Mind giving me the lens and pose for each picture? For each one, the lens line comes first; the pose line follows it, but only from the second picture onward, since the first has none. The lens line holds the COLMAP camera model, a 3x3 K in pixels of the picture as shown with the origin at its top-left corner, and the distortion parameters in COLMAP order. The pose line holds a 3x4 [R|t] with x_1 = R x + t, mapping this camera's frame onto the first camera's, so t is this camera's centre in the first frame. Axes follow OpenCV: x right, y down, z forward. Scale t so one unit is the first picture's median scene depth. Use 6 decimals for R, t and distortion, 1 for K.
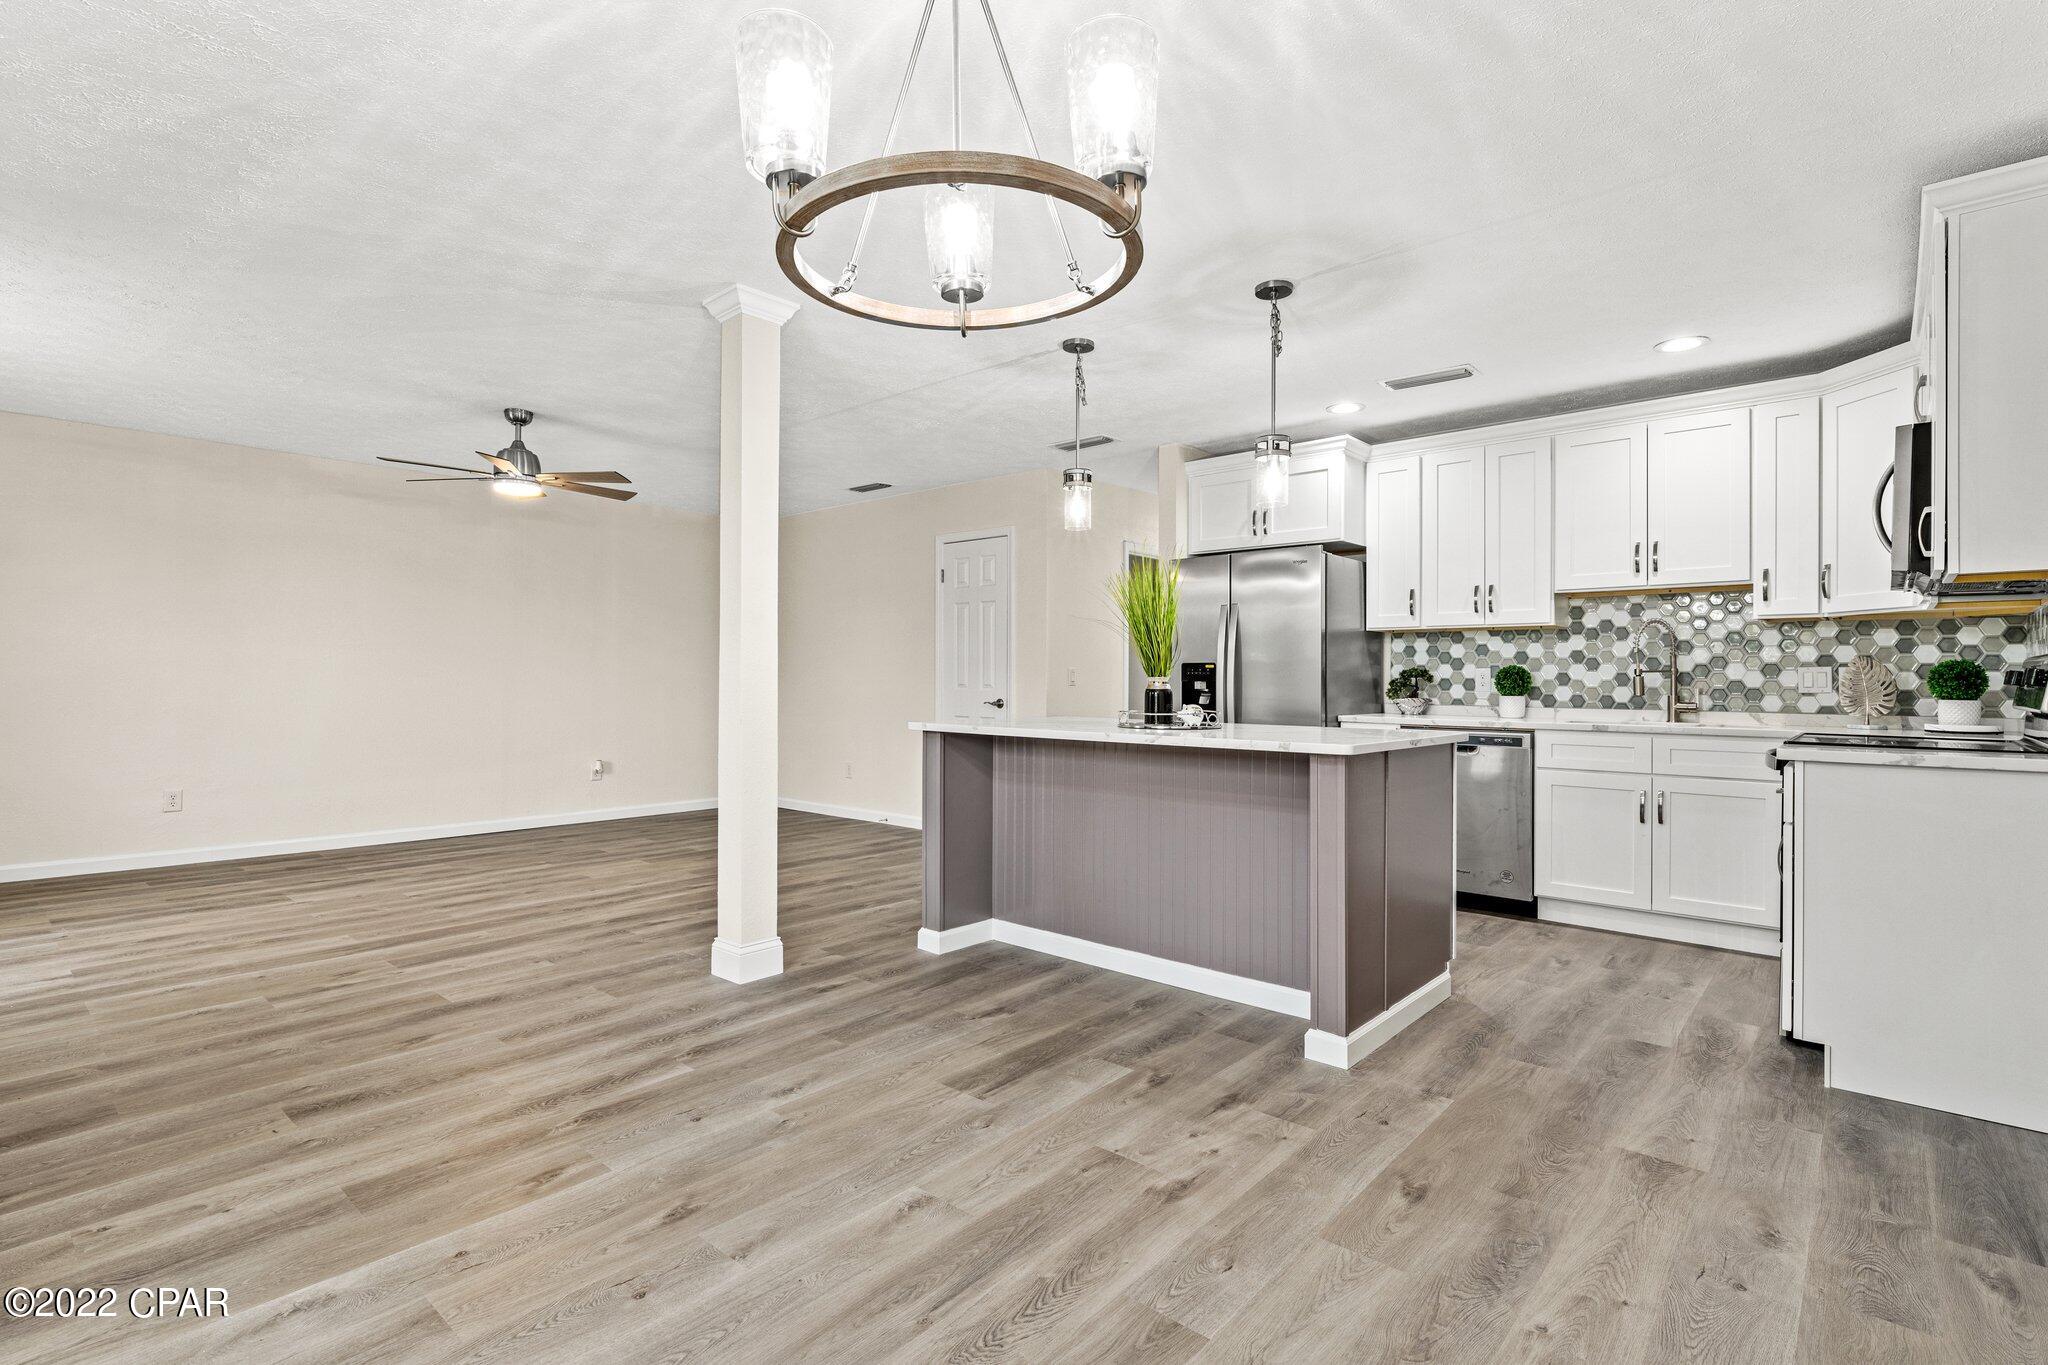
lens RADIAL K [[969.2, 0, 1021.5], [0, 969.2, 682.1], [0, 0, 1]] dist [0.007019, -0.001481]
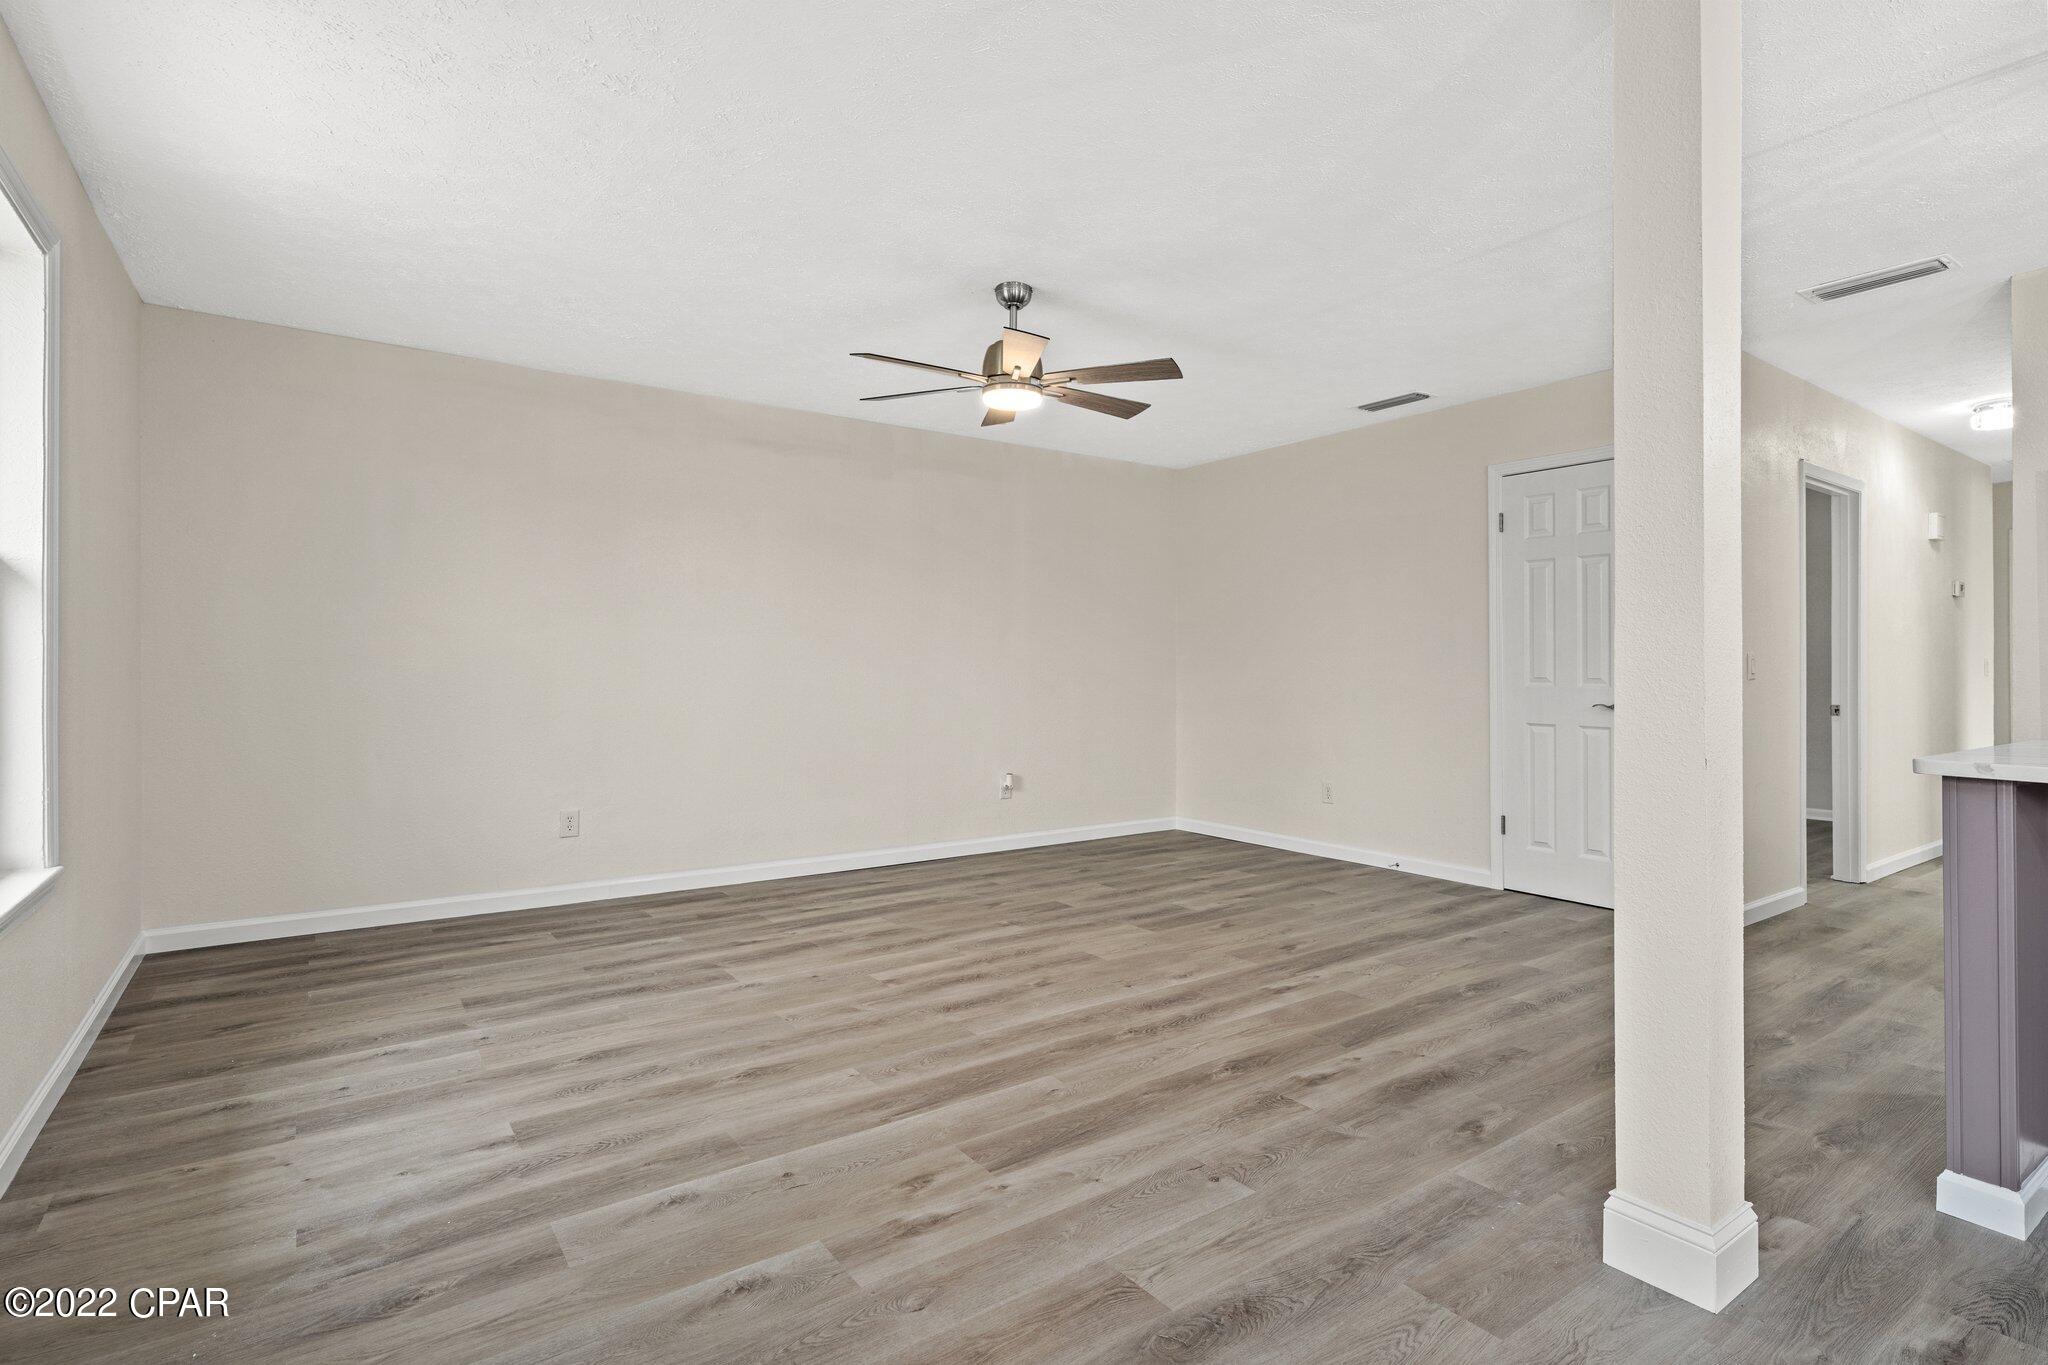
lens RADIAL K [[1000.3, 0, 1027.0], [0, 1000.3, 674.7], [0, 0, 1]] dist [0.004370, -0.000876]
pose [[0.974782, -0.000987, -0.223156, -0.468961], [0.001514, 0.999996, 0.002190, -0.004318], [0.223153, -0.002473, 0.974780, 0.407747]]
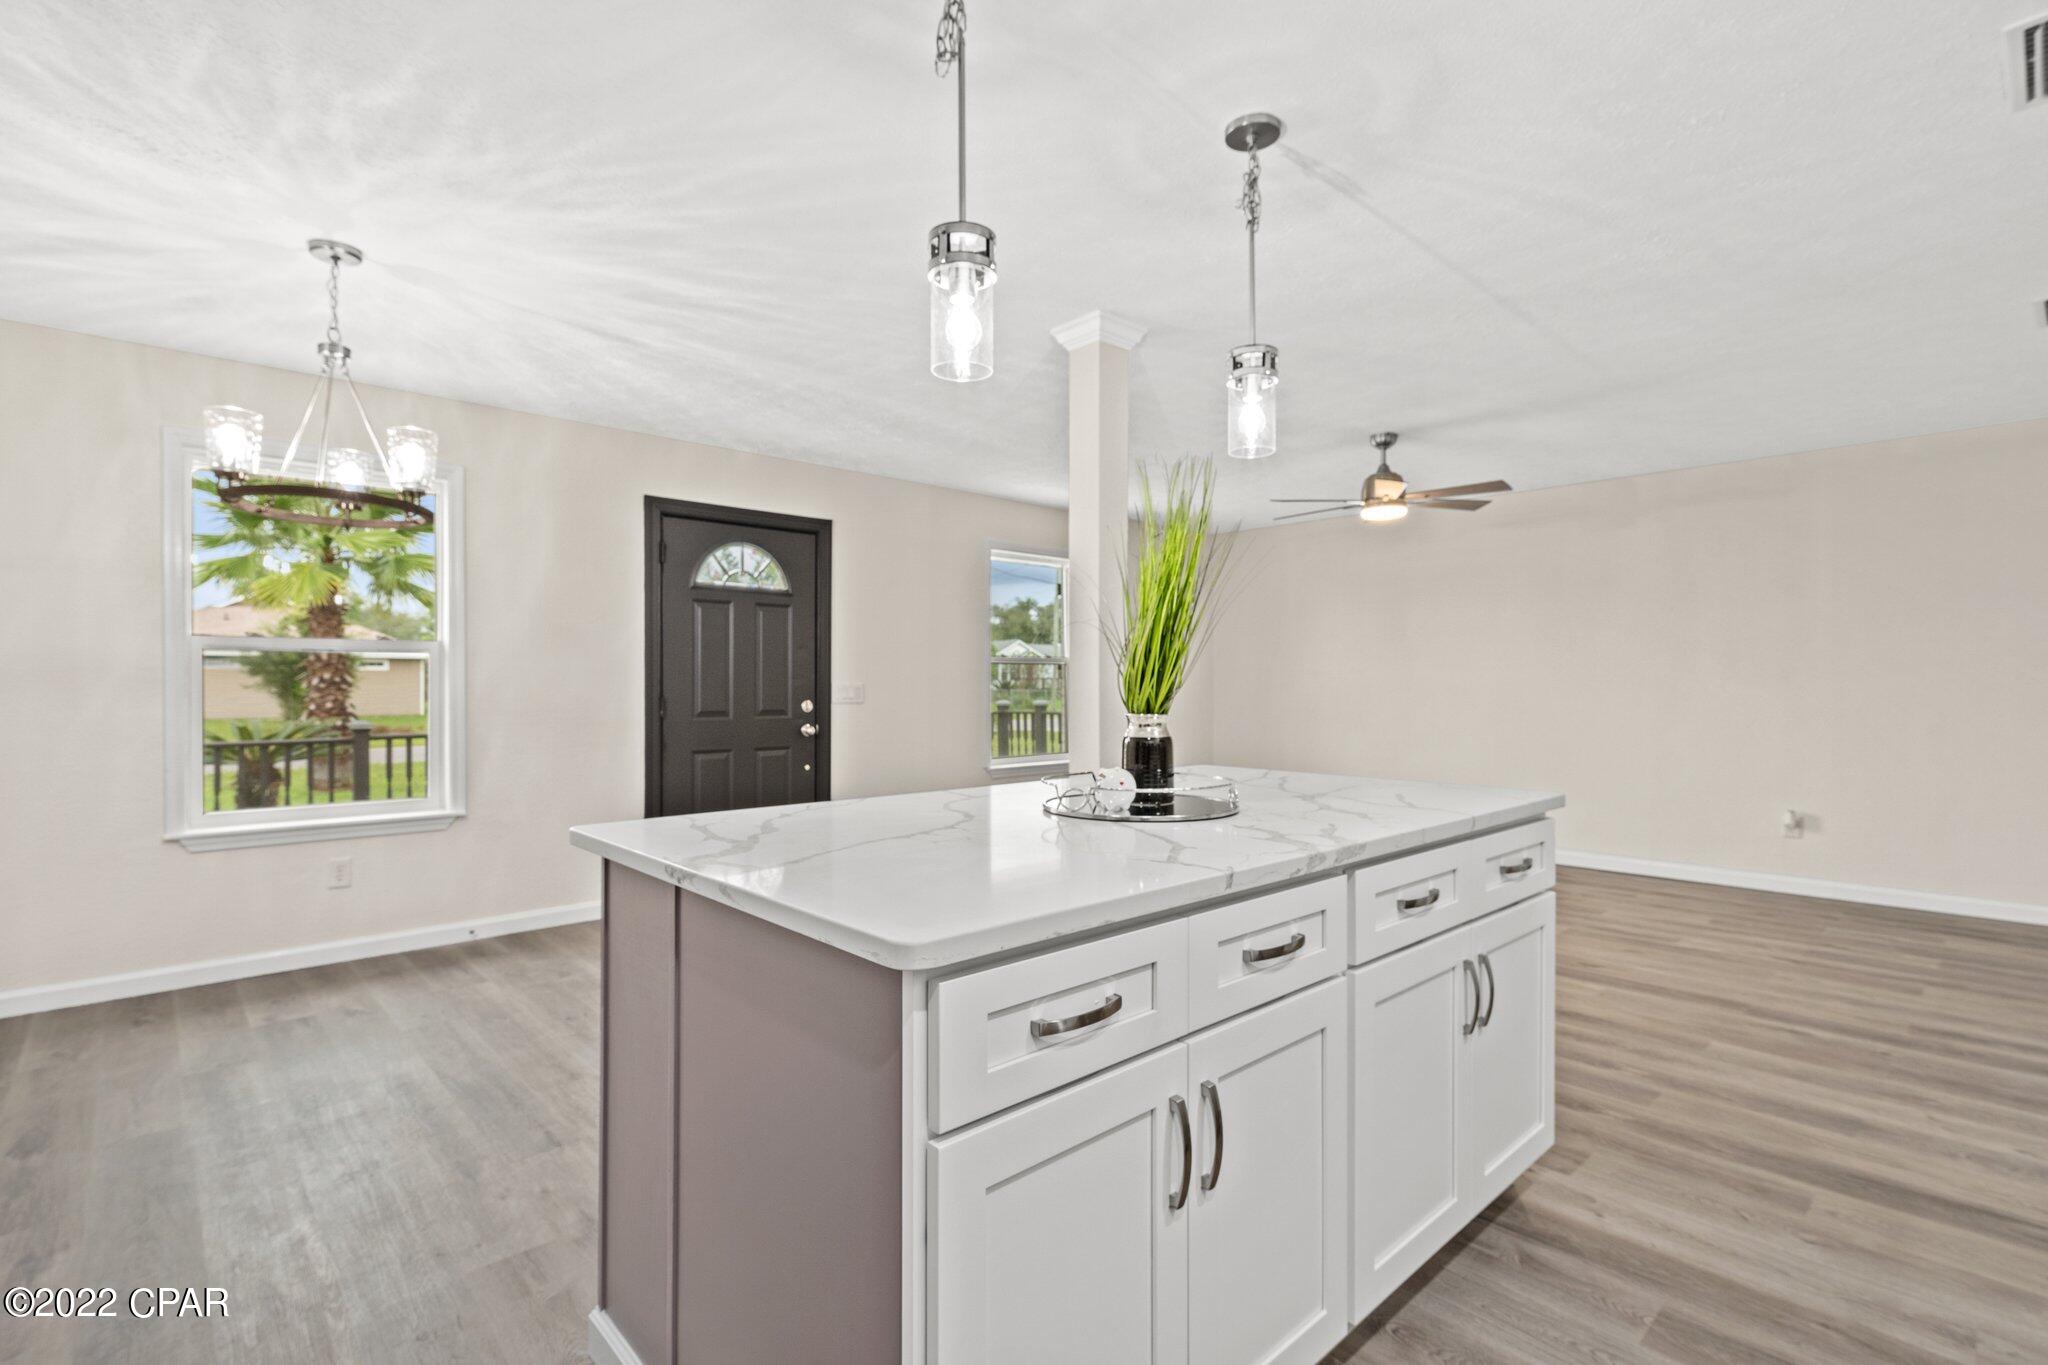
lens RADIAL K [[969.2, 0, 1025.3], [0, 969.2, 679.9], [0, 0, 1]] dist [0.007019, -0.001481]
pose [[-0.088913, -0.010114, -0.995988, 0.684053], [-0.001541, 0.999949, -0.010016, -0.019251], [0.996038, 0.000645, -0.088924, 0.961326]]
